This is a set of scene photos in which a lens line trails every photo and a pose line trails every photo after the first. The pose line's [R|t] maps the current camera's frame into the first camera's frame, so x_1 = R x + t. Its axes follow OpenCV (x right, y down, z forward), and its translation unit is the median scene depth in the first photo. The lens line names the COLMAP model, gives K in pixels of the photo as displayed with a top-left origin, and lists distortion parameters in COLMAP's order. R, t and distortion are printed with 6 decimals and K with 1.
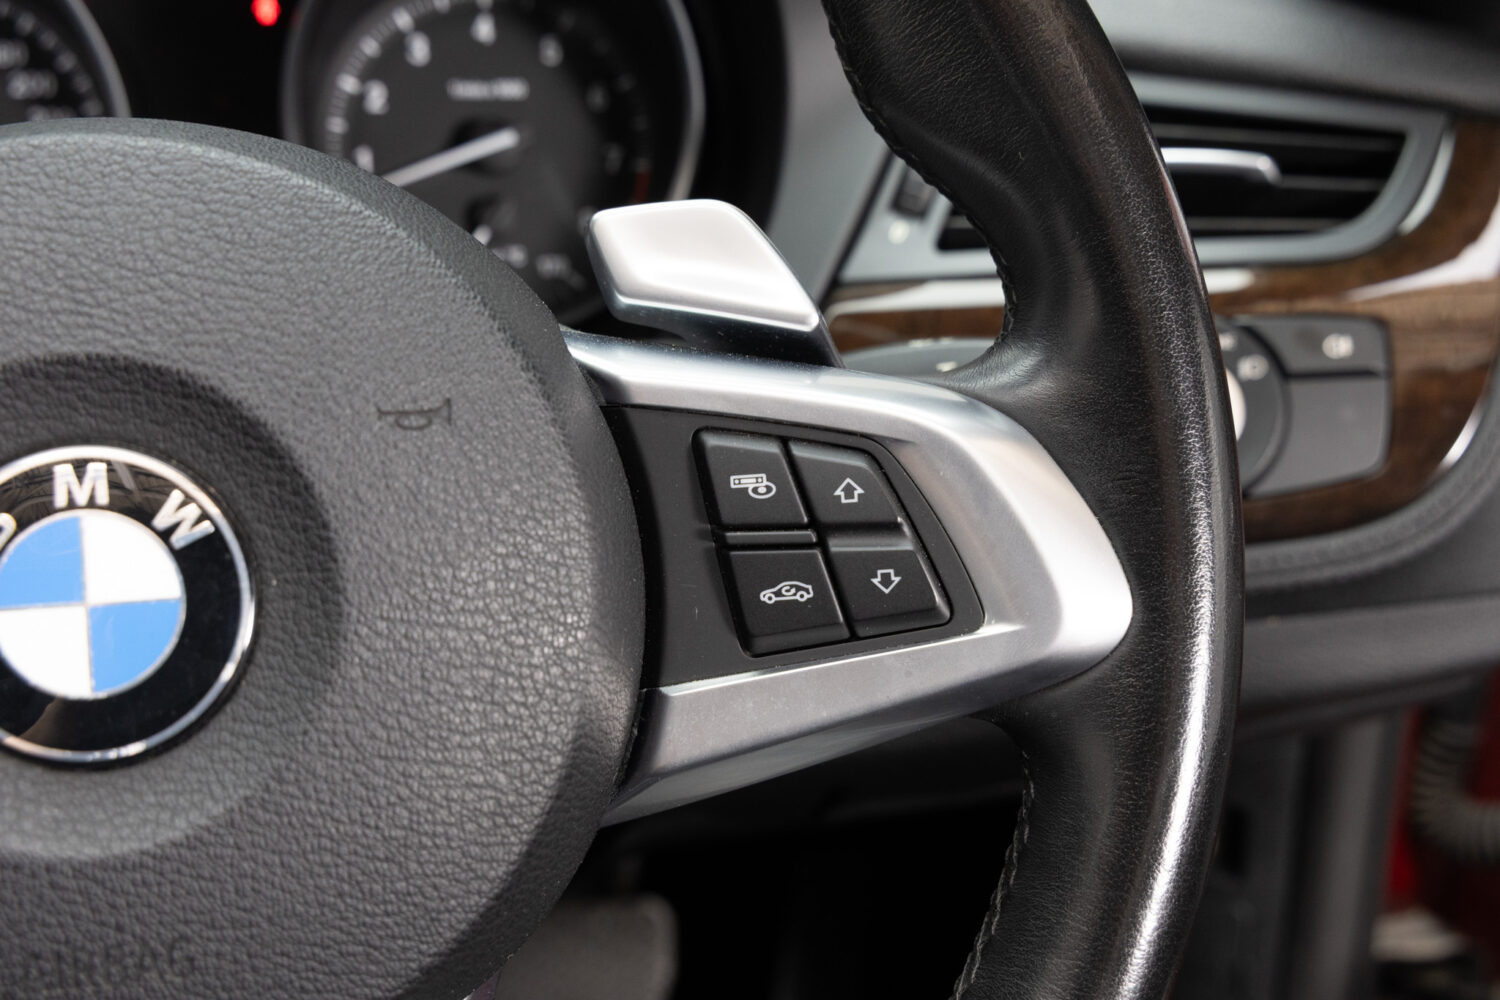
lens RADIAL K [[1894.9, 0, 759.4], [0, 1894.9, 506.2], [0, 0, 1]] dist [0.025616, 0.000000]
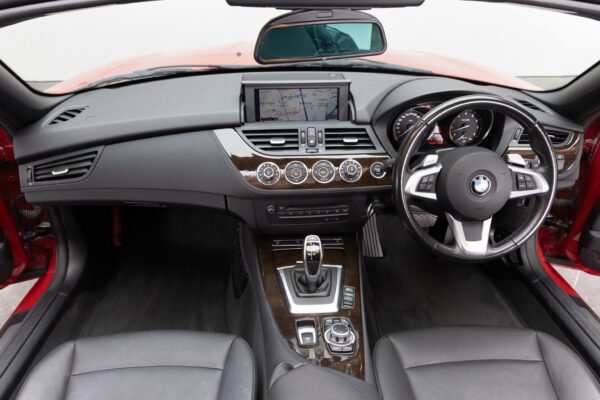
lens RADIAL K [[461.3, 0, 290.8], [0, 461.3, 200.8], [0, 0, 1]] dist [-0.037691, 0.004679]
pose [[0.992571, 0.061642, -0.104900, -1.455499], [-0.039313, 0.978399, 0.202951, -0.506576], [0.115144, -0.197319, 0.973554, -2.720606]]
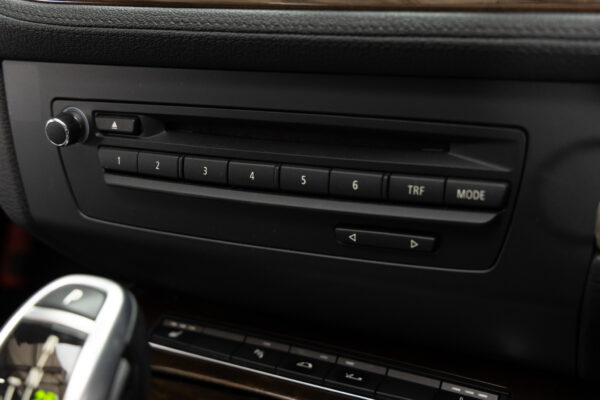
lens RADIAL K [[837.6, 0, 305.2], [0, 837.6, 198.4], [0, 0, 1]] dist [0.000724, 0.000000]
pose [[0.784884, 0.169440, -0.596027, -0.893548], [-0.125816, 0.985429, 0.114458, 0.332250], [0.606736, -0.014847, 0.794765, 0.428918]]
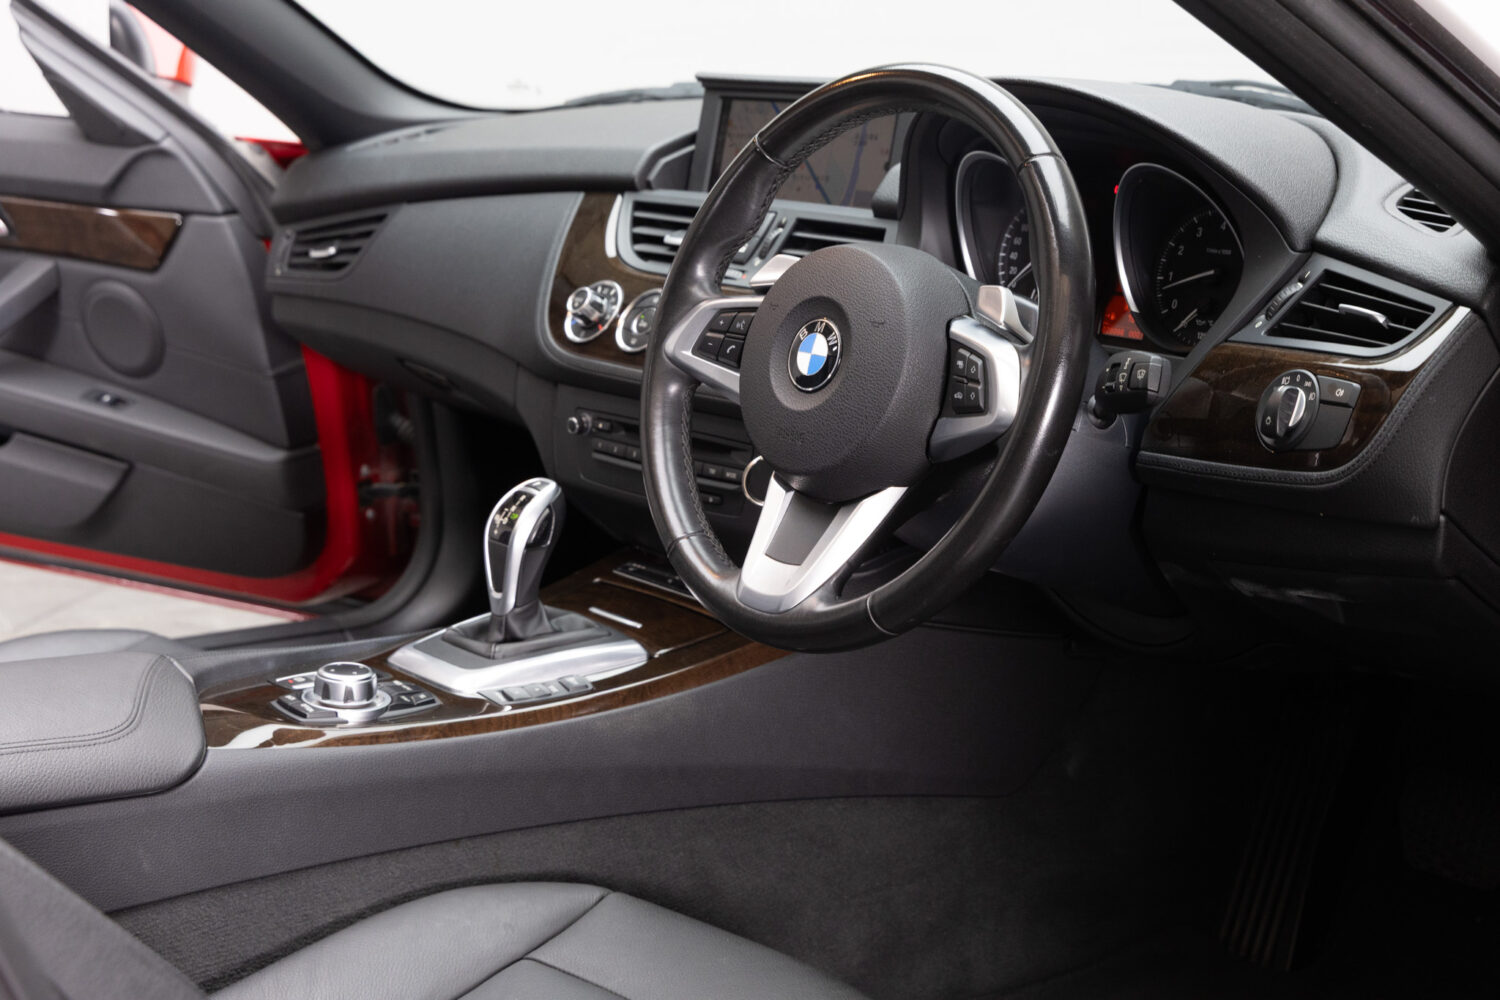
lens RADIAL K [[2200.9, 0, 757.1], [0, 2200.9, 513.7], [0, 0, 1]] dist [-0.058978, 0.000000]
pose [[0.476502, 0.193910, -0.857523, 3.824192], [-0.253873, 0.964171, 0.076956, 0.048238], [0.841721, 0.181032, 0.508658, -1.516176]]
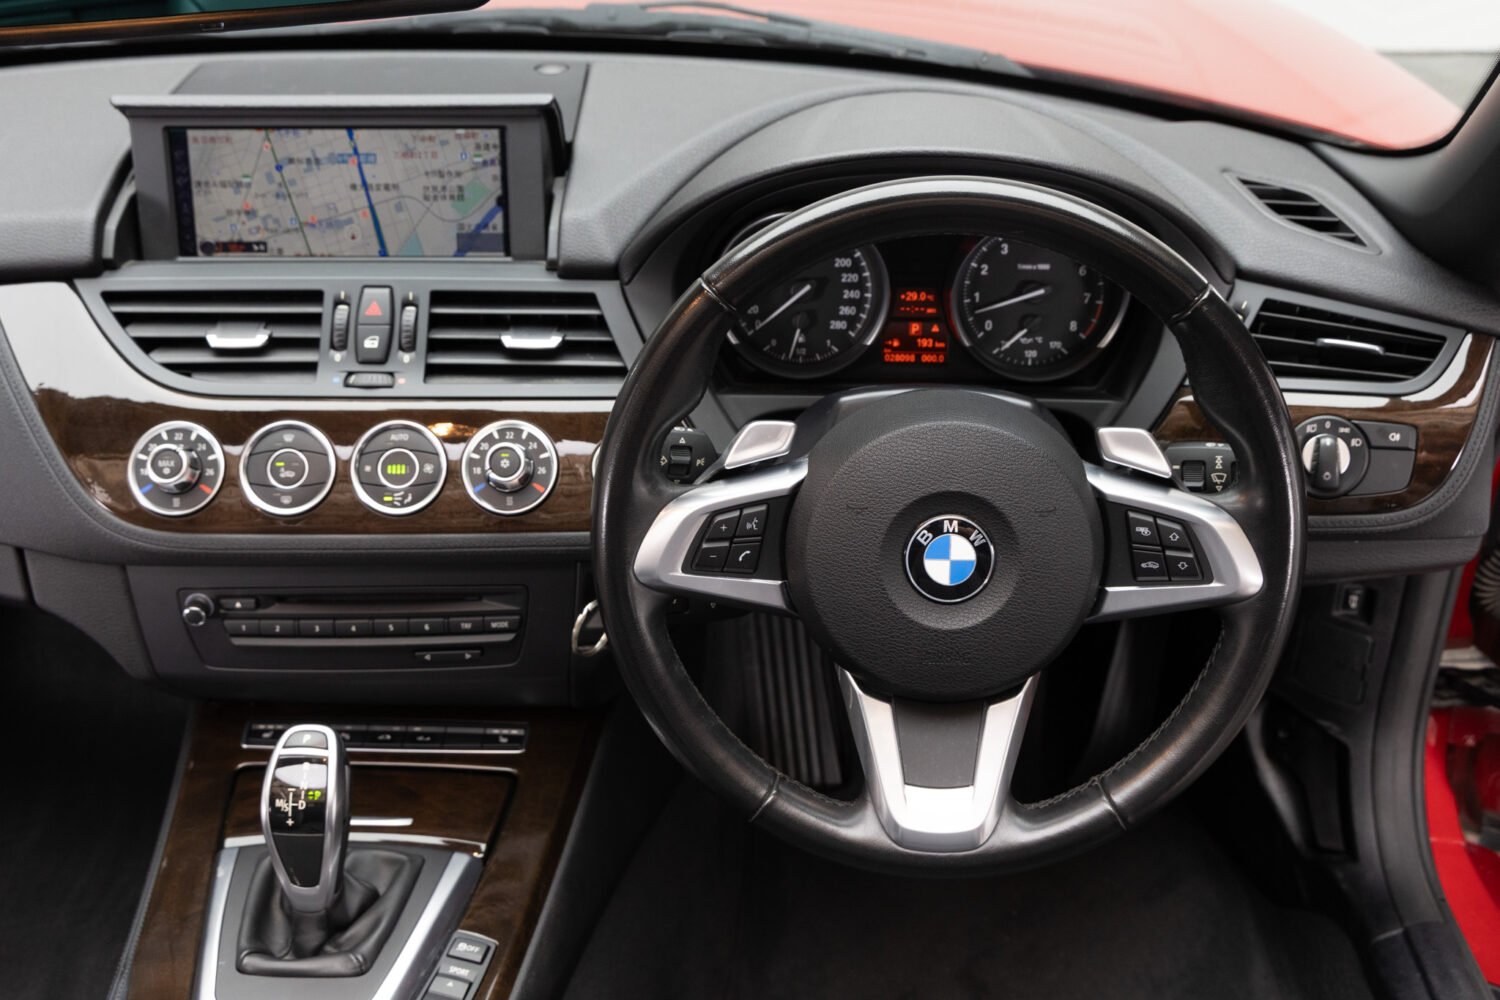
lens RADIAL K [[1681.2, 0, 748.0], [0, 1681.2, 500.7], [0, 0, 1]] dist [-0.013550, 0.000000]
pose [[0.976864, 0.097139, -0.190529, -0.133515], [-0.056279, 0.976255, 0.209188, -0.686964], [0.206325, -0.193625, 0.959135, -2.054598]]
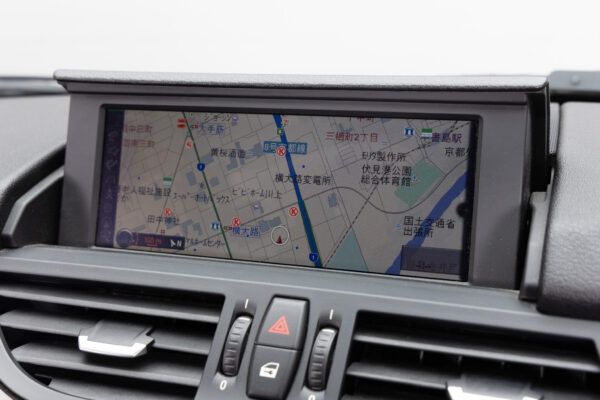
lens RADIAL K [[837.6, 0, 299.6], [0, 837.6, 204.6], [0, 0, 1]] dist [0.000724, 0.000000]
pose [[0.859866, 0.101789, -0.500269, -1.021701], [-0.146202, 0.987977, -0.050271, -0.400647], [0.489137, 0.116367, 0.864410, 0.295349]]
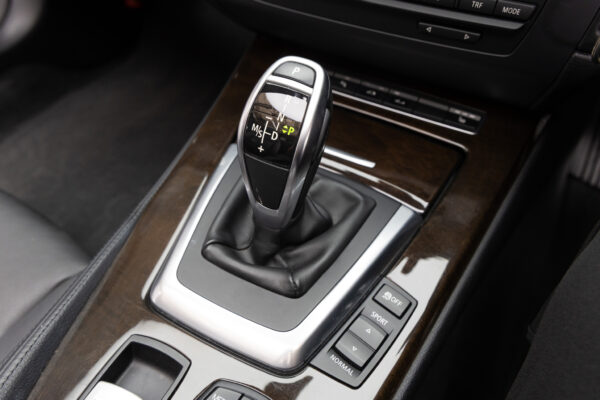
lens RADIAL K [[506.2, 0, 300.3], [0, 506.2, 200.4], [0, 0, 1]] dist [-0.005371, 0.021308]
pose [[0.795186, 0.452414, -0.403735, -1.116830], [-0.183706, 0.814280, 0.550636, 0.233470], [0.577869, -0.363690, 0.730615, 0.189953]]
